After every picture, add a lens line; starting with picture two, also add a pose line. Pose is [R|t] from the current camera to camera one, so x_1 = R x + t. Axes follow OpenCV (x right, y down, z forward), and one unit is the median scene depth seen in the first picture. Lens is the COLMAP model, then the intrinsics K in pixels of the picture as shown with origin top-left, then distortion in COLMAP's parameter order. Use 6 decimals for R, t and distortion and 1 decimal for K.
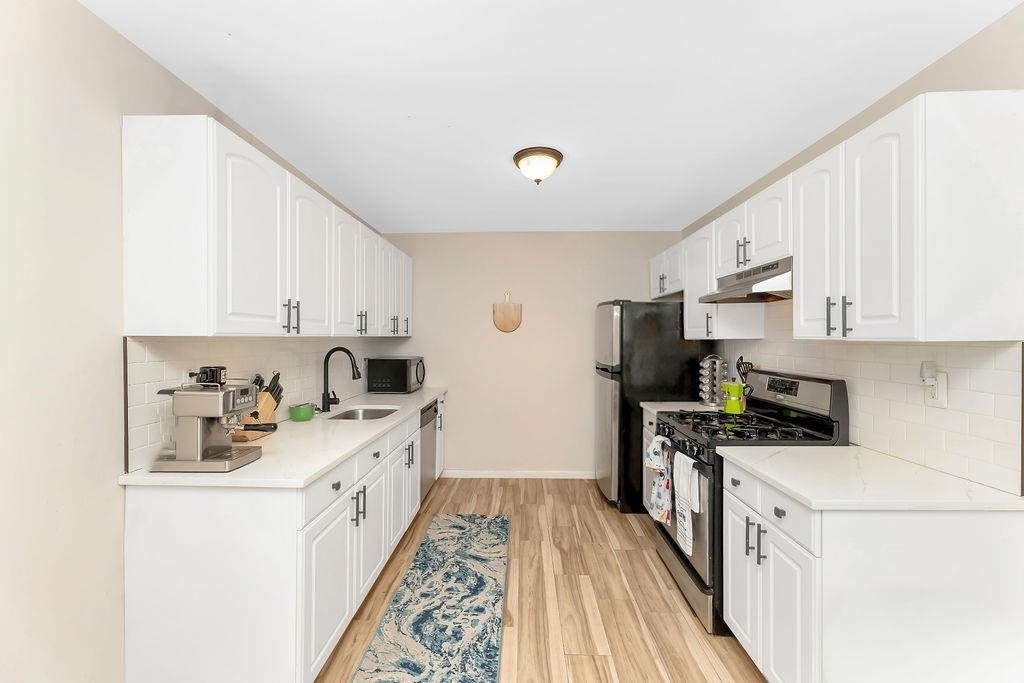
lens RADIAL K [[415.1, 0, 512.0], [0, 415.1, 341.5], [0, 0, 1]] dist [0.000939, 0.000042]
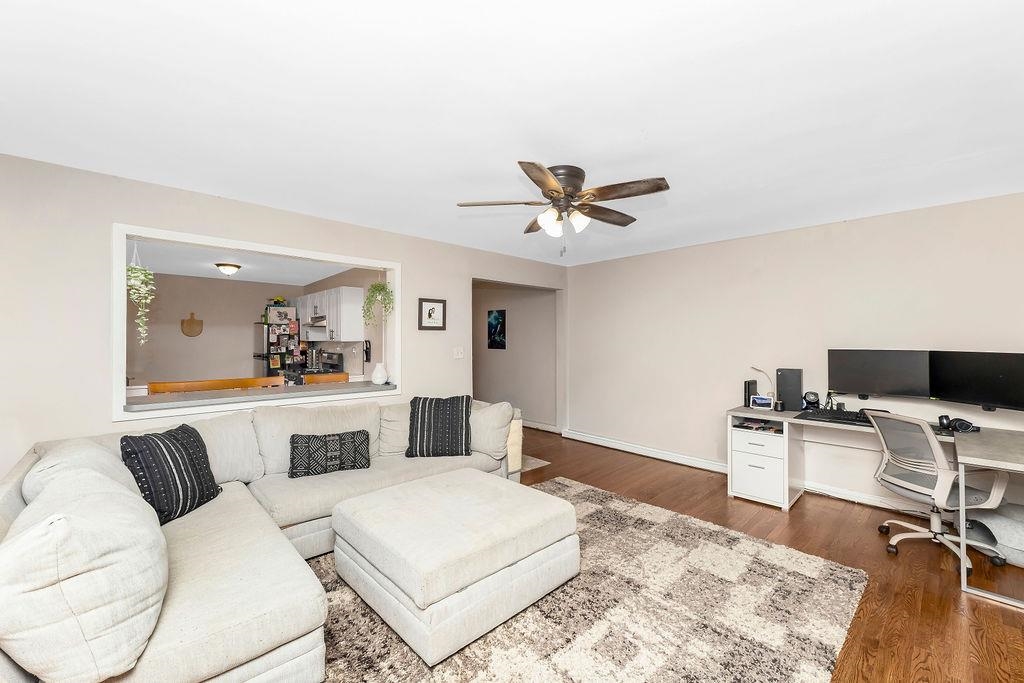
lens RADIAL K [[419.5, 0, 512.6], [0, 419.5, 328.9], [0, 0, 1]] dist [0.001187, 0.000262]
pose [[0.710252, 0.020393, 0.703652, -0.488574], [0.003495, 0.999466, -0.032494, 0.009401], [-0.703939, 0.025538, 0.709801, -1.895737]]
